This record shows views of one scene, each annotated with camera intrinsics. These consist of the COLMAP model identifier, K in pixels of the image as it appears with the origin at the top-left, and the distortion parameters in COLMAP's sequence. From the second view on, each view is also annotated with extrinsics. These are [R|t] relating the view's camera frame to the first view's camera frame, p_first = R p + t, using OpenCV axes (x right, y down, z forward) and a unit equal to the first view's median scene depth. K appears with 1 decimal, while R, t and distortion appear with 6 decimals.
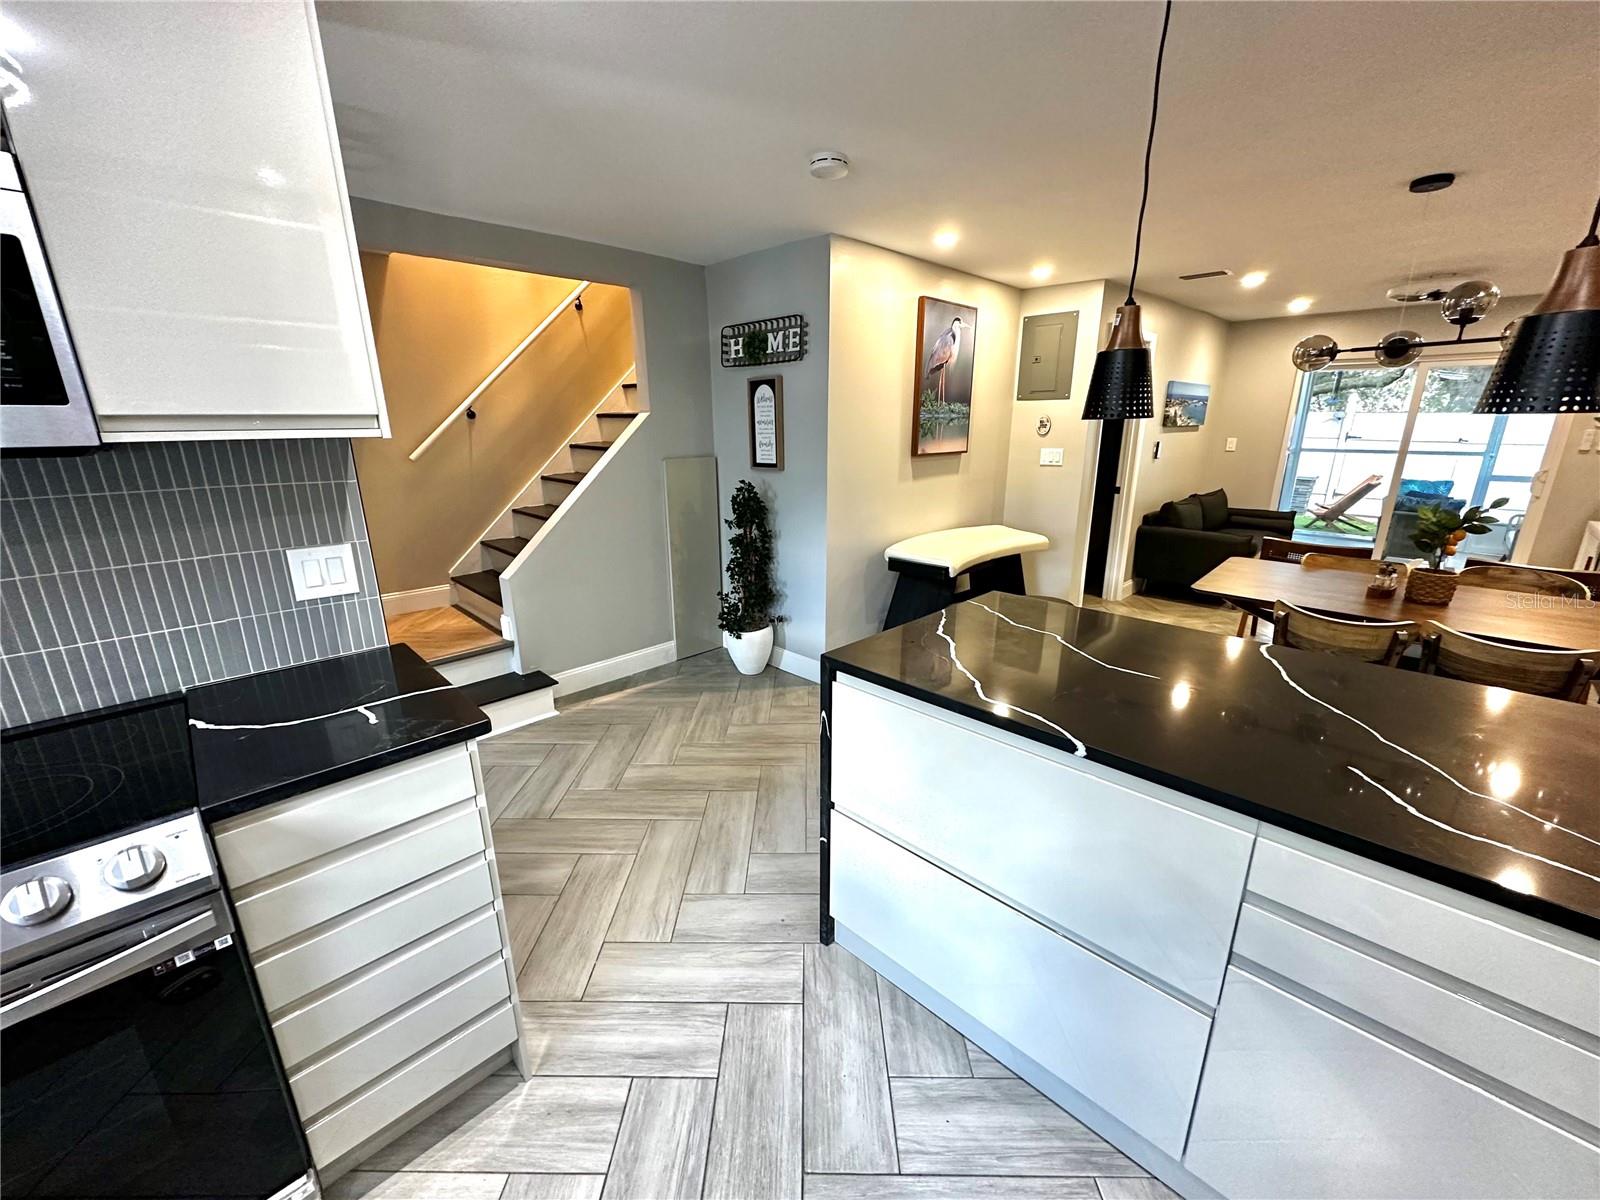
lens RADIAL K [[638.8, 0, 796.2], [0, 638.8, 598.8], [0, 0, 1]] dist [-0.001037, 0.000317]
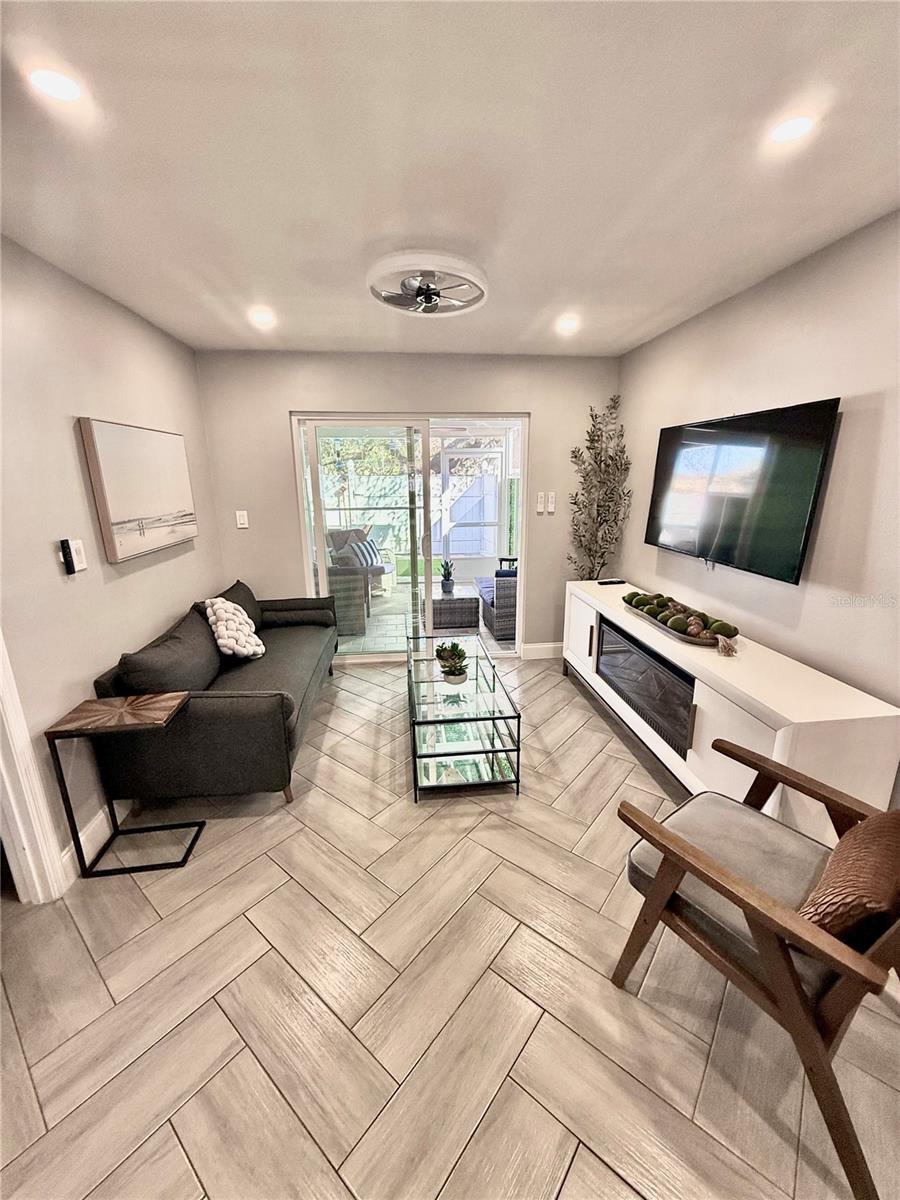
lens RADIAL K [[477.5, 0, 450.0], [0, 477.5, 600.0], [0, 0, 1]] dist [0.000828, -0.000061]
pose [[0.622653, -0.200560, 0.756359, 0.747708], [0.220841, 0.972342, 0.076030, -0.266077], [-0.750688, 0.119695, 0.649724, 0.892108]]
